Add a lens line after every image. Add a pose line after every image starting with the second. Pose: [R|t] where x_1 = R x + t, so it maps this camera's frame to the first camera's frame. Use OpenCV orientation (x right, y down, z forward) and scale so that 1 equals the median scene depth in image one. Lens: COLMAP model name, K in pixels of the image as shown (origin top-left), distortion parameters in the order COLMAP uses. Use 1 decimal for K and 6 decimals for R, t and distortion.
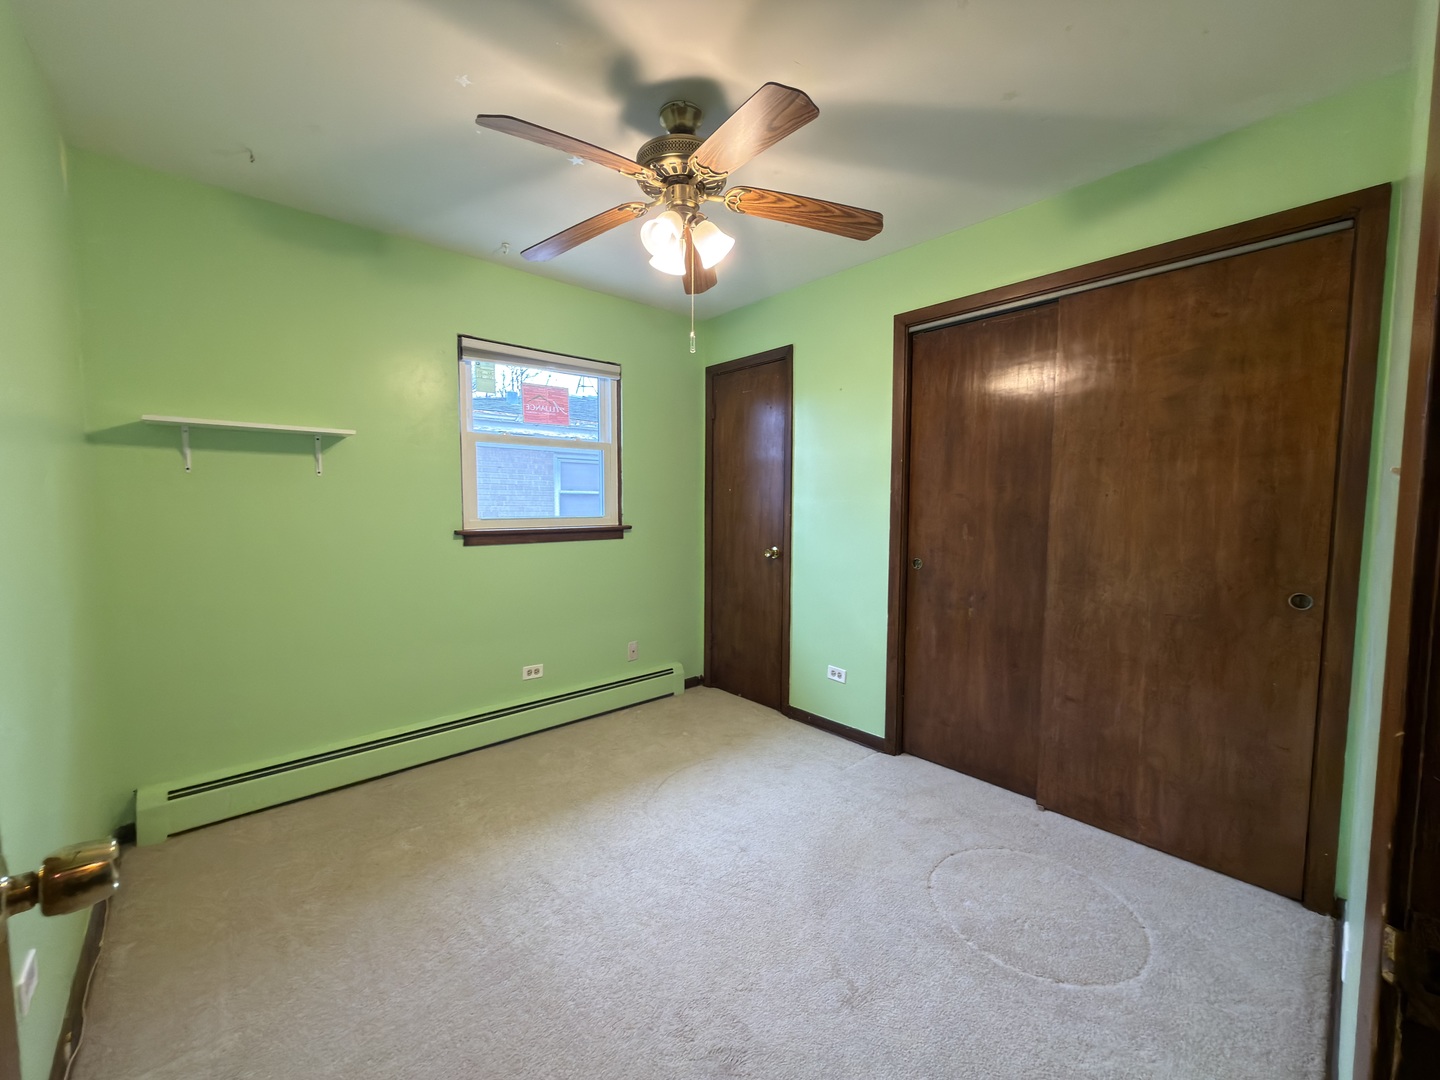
lens RADIAL K [[572.1, 0, 720.0], [0, 572.1, 540.0], [0, 0, 1]] dist [0.000076, 0.000086]
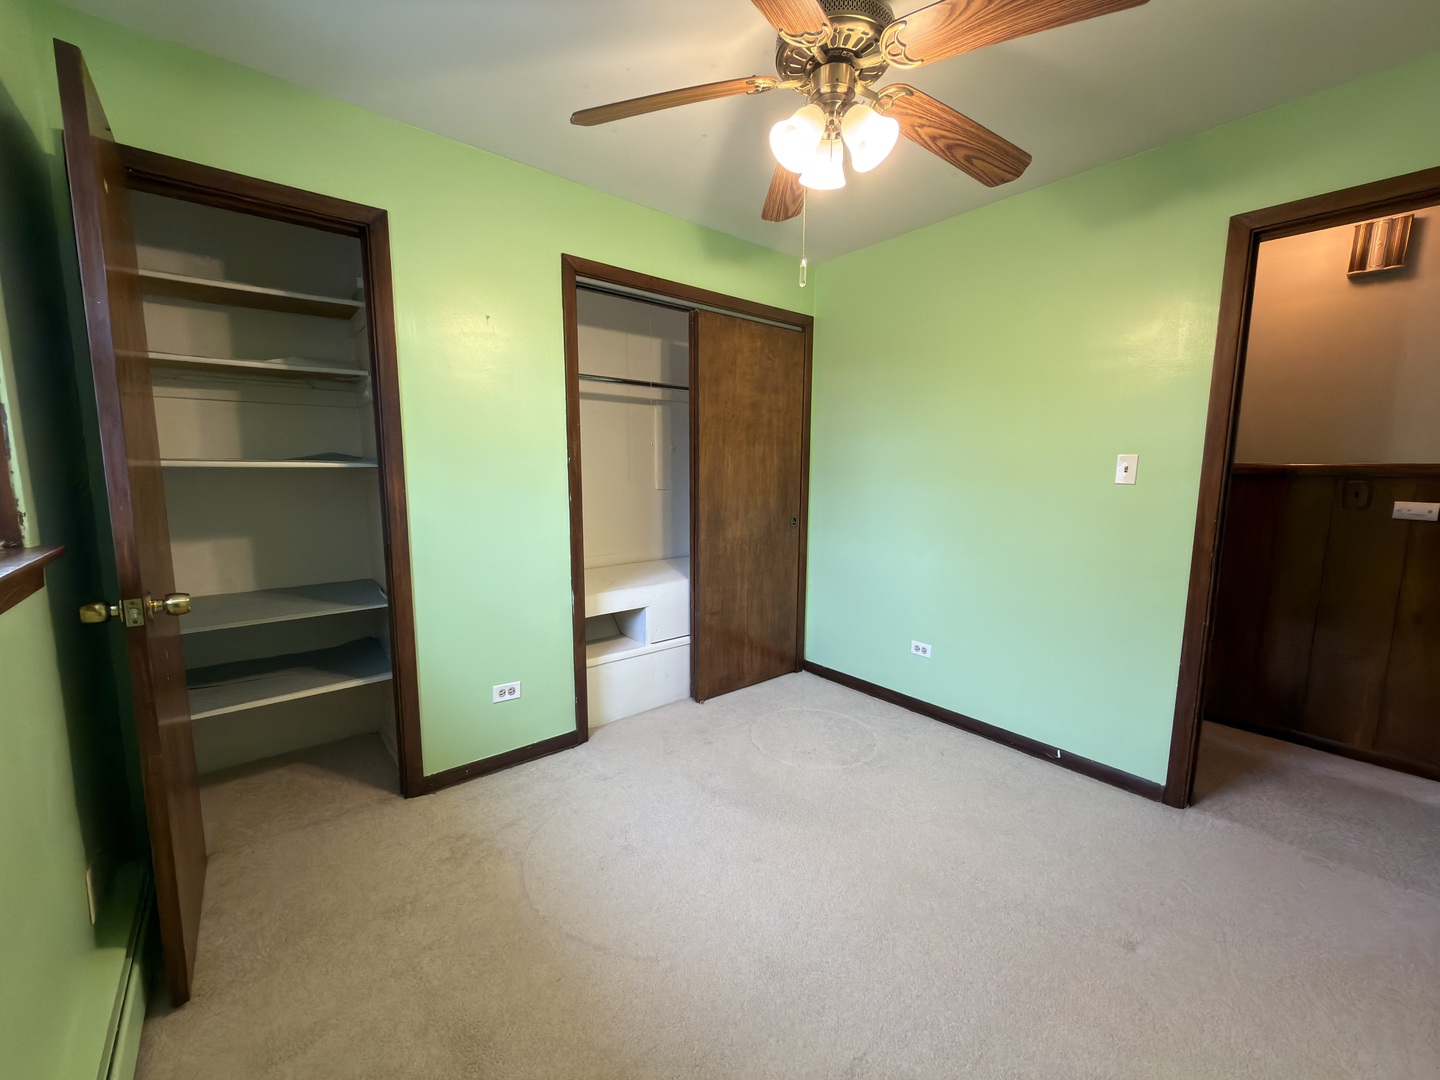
lens RADIAL K [[572.1, 0, 720.0], [0, 572.1, 540.0], [0, 0, 1]] dist [0.000076, 0.000086]
pose [[0.043982, -0.130743, 0.990440, -0.822005], [0.060468, 0.989930, 0.127991, -0.082677], [-0.997201, 0.054261, 0.051444, 1.020955]]
